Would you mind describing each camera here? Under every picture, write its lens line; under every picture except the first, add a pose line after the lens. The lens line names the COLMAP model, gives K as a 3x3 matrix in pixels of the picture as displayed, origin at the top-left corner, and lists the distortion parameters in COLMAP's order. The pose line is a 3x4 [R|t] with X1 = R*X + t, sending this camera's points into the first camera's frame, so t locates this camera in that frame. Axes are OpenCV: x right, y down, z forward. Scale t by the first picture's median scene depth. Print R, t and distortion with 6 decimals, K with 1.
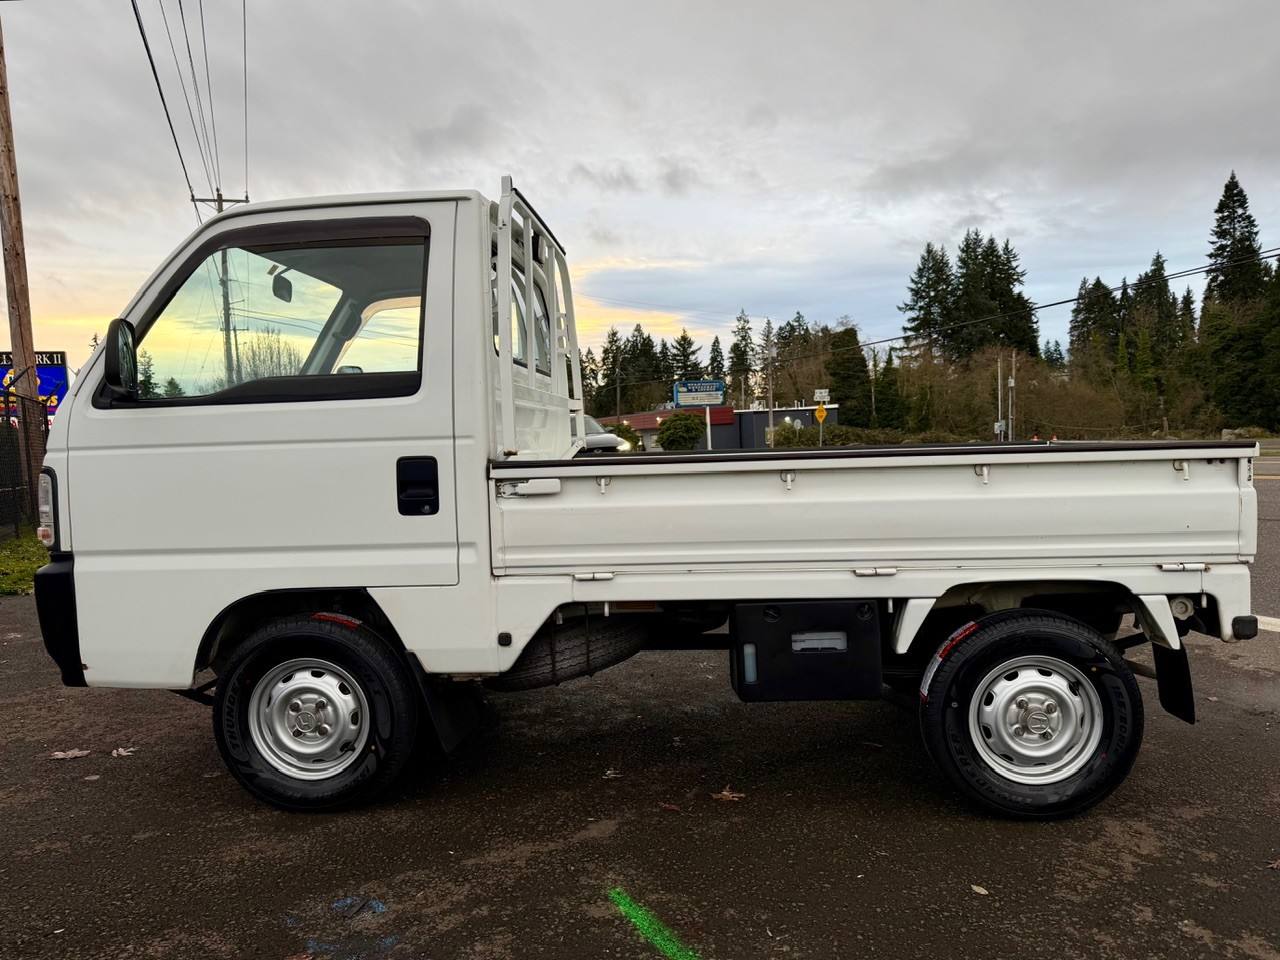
lens RADIAL K [[907.6, 0, 634.5], [0, 907.6, 488.1], [0, 0, 1]] dist [0.038665, -0.053270]
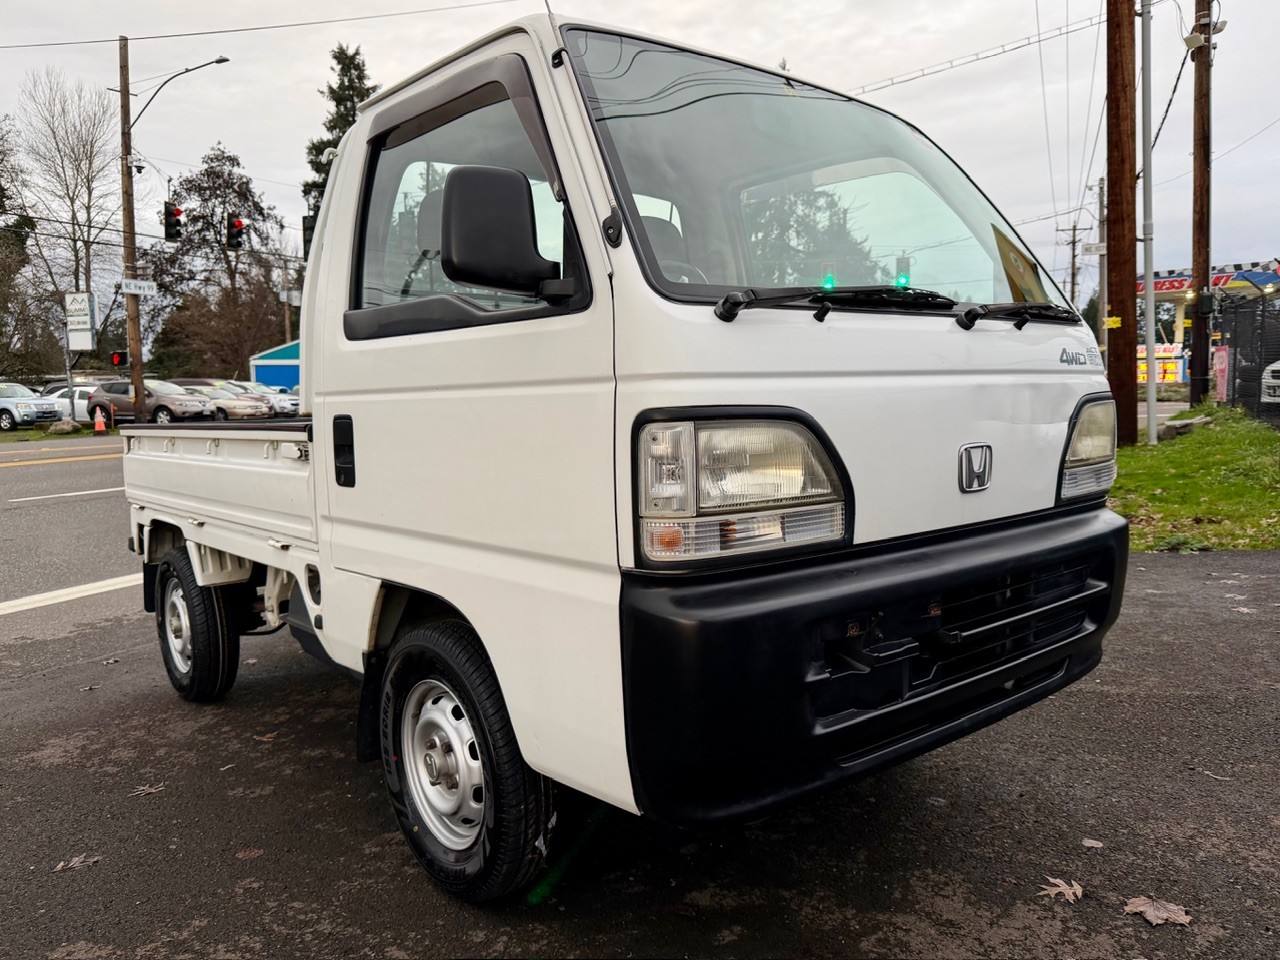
lens RADIAL K [[953.1, 0, 669.3], [0, 953.1, 474.9], [0, 0, 1]] dist [-0.000012, -0.002693]
pose [[-0.713569, -0.005791, 0.700561, -1.017800], [0.088178, 0.991271, 0.098010, -0.072465], [-0.695013, 0.131711, -0.706830, 1.988895]]
